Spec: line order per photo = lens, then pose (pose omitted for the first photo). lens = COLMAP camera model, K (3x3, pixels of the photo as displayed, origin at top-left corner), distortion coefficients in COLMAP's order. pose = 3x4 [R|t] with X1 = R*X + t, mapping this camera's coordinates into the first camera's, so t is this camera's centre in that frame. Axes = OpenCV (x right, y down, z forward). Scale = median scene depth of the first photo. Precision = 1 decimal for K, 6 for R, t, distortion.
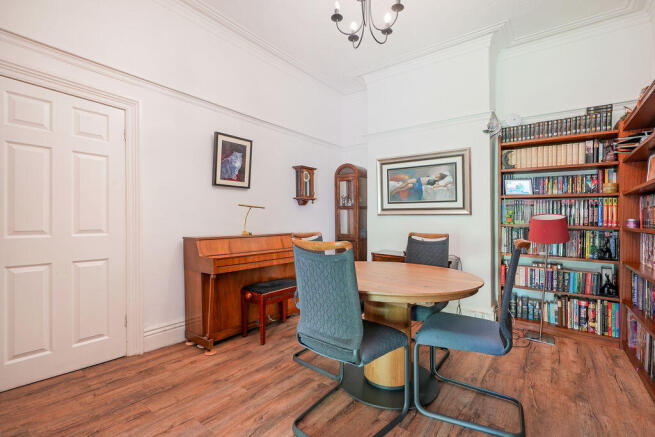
lens RADIAL K [[299.9, 0, 331.8], [0, 299.9, 224.2], [0, 0, 1]] dist [-0.003667, -0.000793]
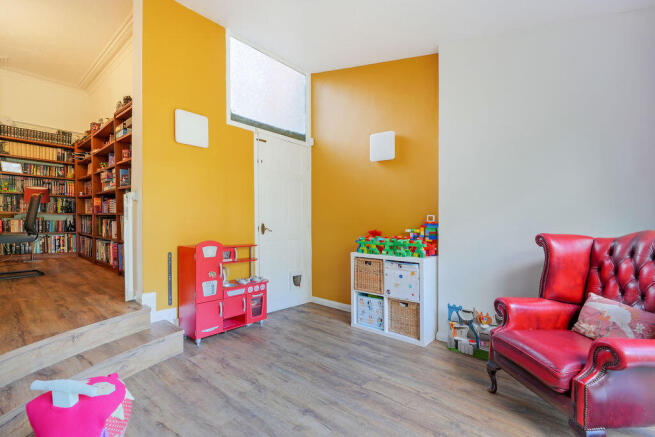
lens RADIAL K [[299.9, 0, 331.8], [0, 299.9, 224.2], [0, 0, 1]] dist [-0.003667, -0.000793]
pose [[0.079641, -0.020277, 0.996617, -0.849381], [-0.002768, 0.999785, 0.020563, 0.143716], [-0.996820, -0.004396, 0.079567, -0.822274]]
